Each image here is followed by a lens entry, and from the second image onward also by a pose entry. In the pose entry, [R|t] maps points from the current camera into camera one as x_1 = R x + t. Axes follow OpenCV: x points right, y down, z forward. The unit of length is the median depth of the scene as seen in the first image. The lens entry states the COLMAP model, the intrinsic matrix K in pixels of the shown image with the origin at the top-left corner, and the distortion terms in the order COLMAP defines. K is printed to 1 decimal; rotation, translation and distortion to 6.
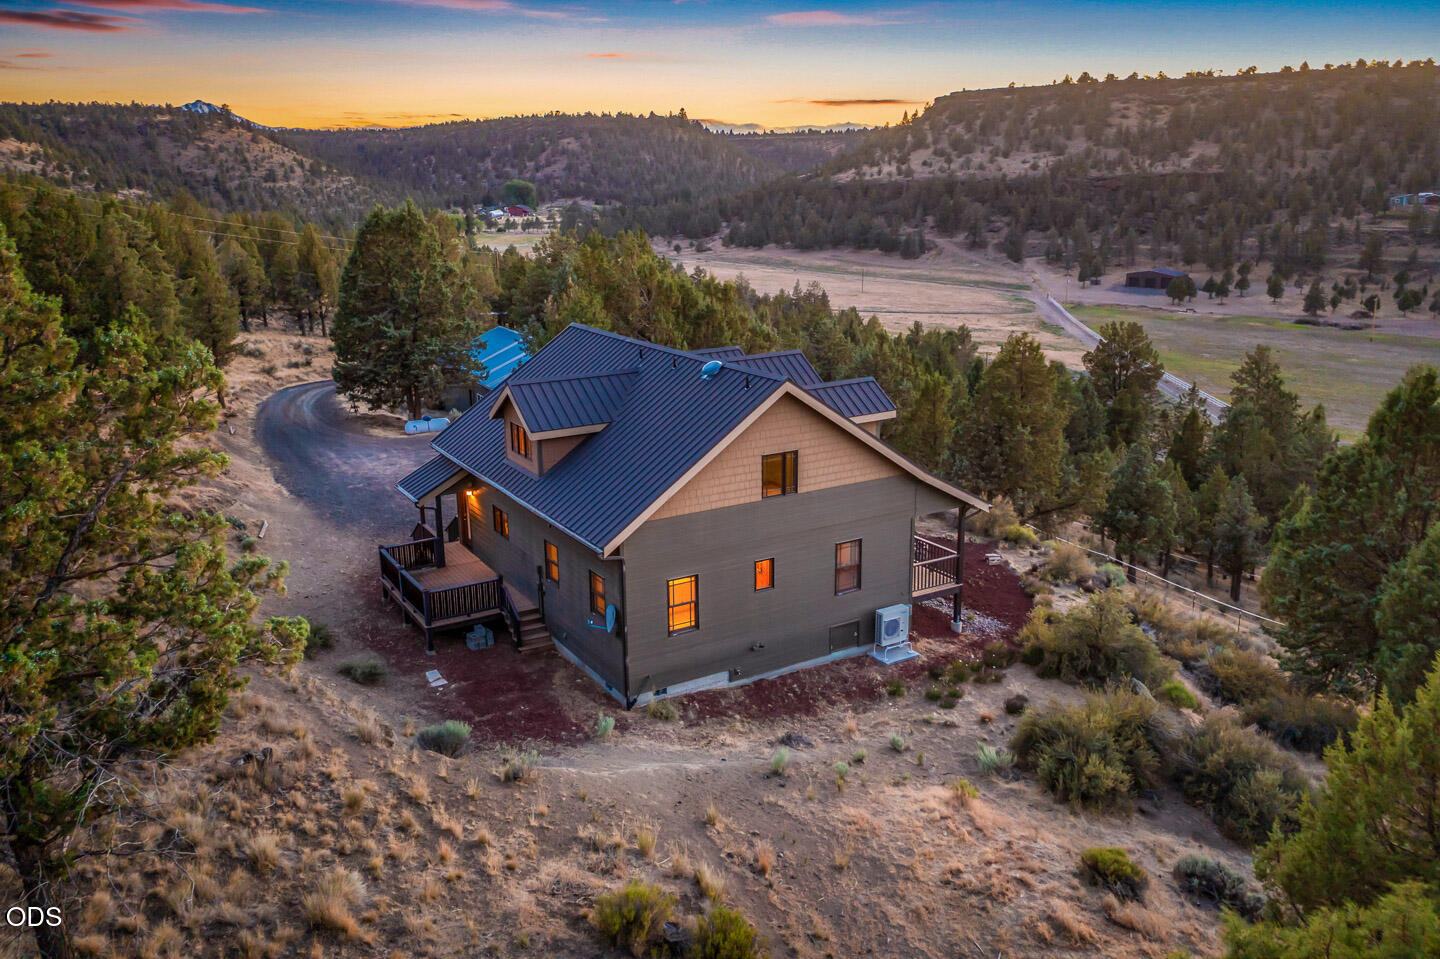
lens RADIAL K [[1134.7, 0, 699.8], [0, 1134.7, 477.9], [0, 0, 1]] dist [-0.024377, 0.000998]
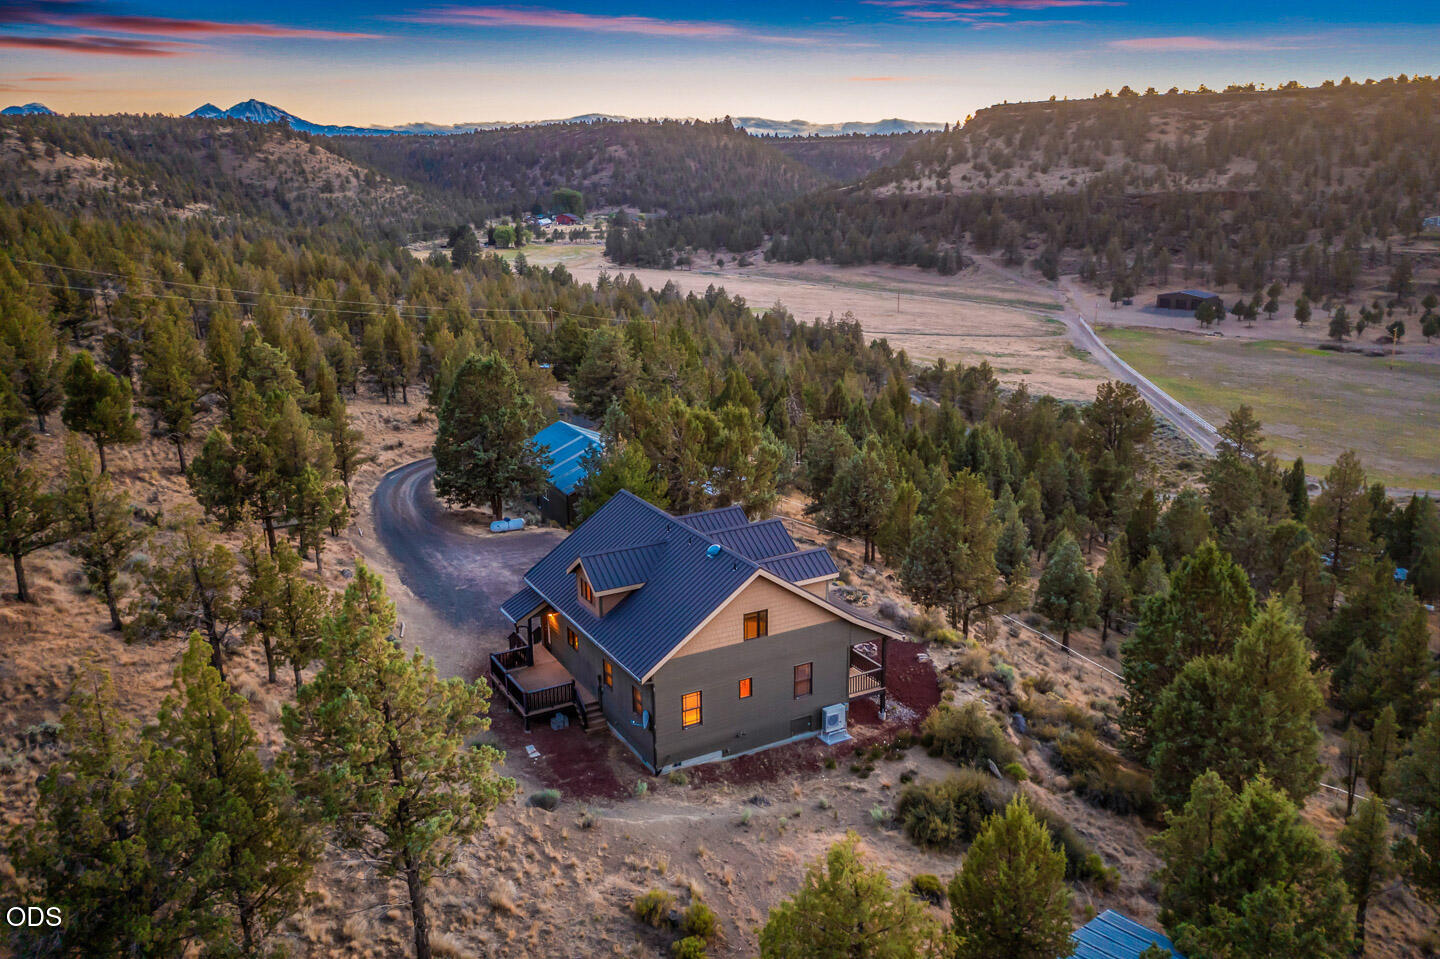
lens RADIAL K [[1134.7, 0, 699.8], [0, 1134.7, 477.9], [0, 0, 1]] dist [-0.024377, 0.000998]
pose [[0.999231, 0.008787, -0.038220, 0.025339], [-0.008658, 0.999956, 0.003522, -0.102136], [0.038249, -0.003188, 0.999263, -0.268138]]
